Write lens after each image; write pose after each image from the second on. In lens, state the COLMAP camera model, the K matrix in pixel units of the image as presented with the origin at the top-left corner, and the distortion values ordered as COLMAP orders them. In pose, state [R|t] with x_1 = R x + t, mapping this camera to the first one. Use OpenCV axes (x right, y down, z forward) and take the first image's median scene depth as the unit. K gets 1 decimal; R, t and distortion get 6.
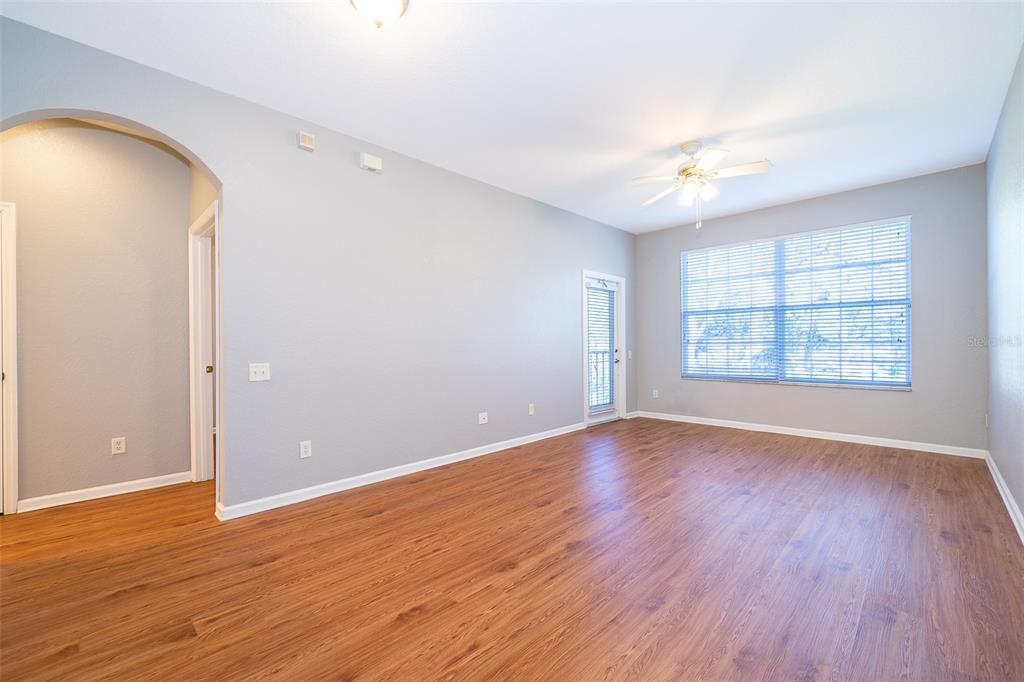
lens RADIAL K [[418.0, 0, 534.2], [0, 418.0, 343.5], [0, 0, 1]] dist [-0.002719, 0.001230]
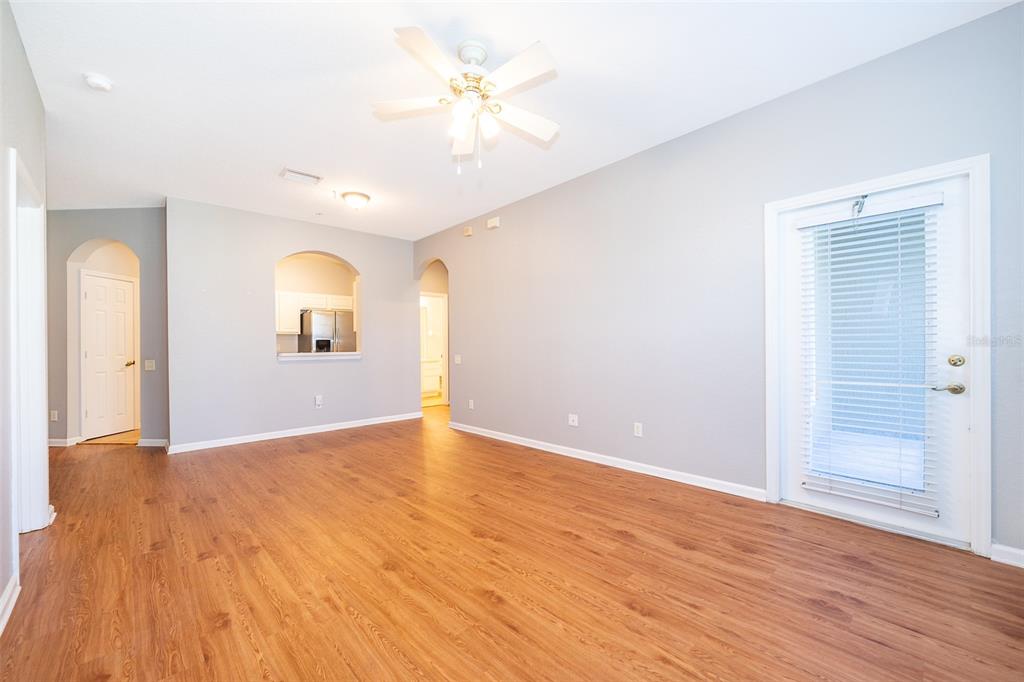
lens RADIAL K [[418.0, 0, 509.8], [0, 418.0, 339.0], [0, 0, 1]] dist [-0.002719, 0.001230]
pose [[-0.070385, -0.002984, -0.997515, 1.388502], [0.017070, 0.999846, -0.004196, -0.016858], [0.997374, -0.017322, -0.070323, 1.472133]]
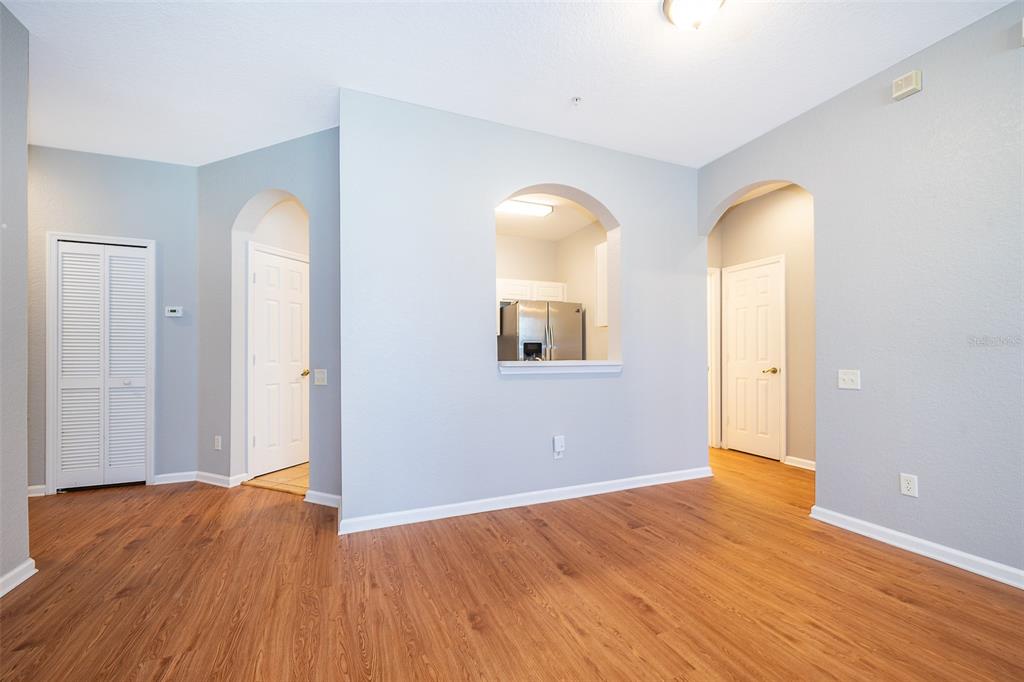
lens RADIAL K [[418.0, 0, 505.3], [0, 418.0, 349.6], [0, 0, 1]] dist [-0.002719, 0.001230]
pose [[-0.415741, -0.001663, -0.909481, 0.528680], [0.011698, 0.999906, -0.007176, 0.000574], [0.909408, -0.013623, -0.415683, 0.733879]]
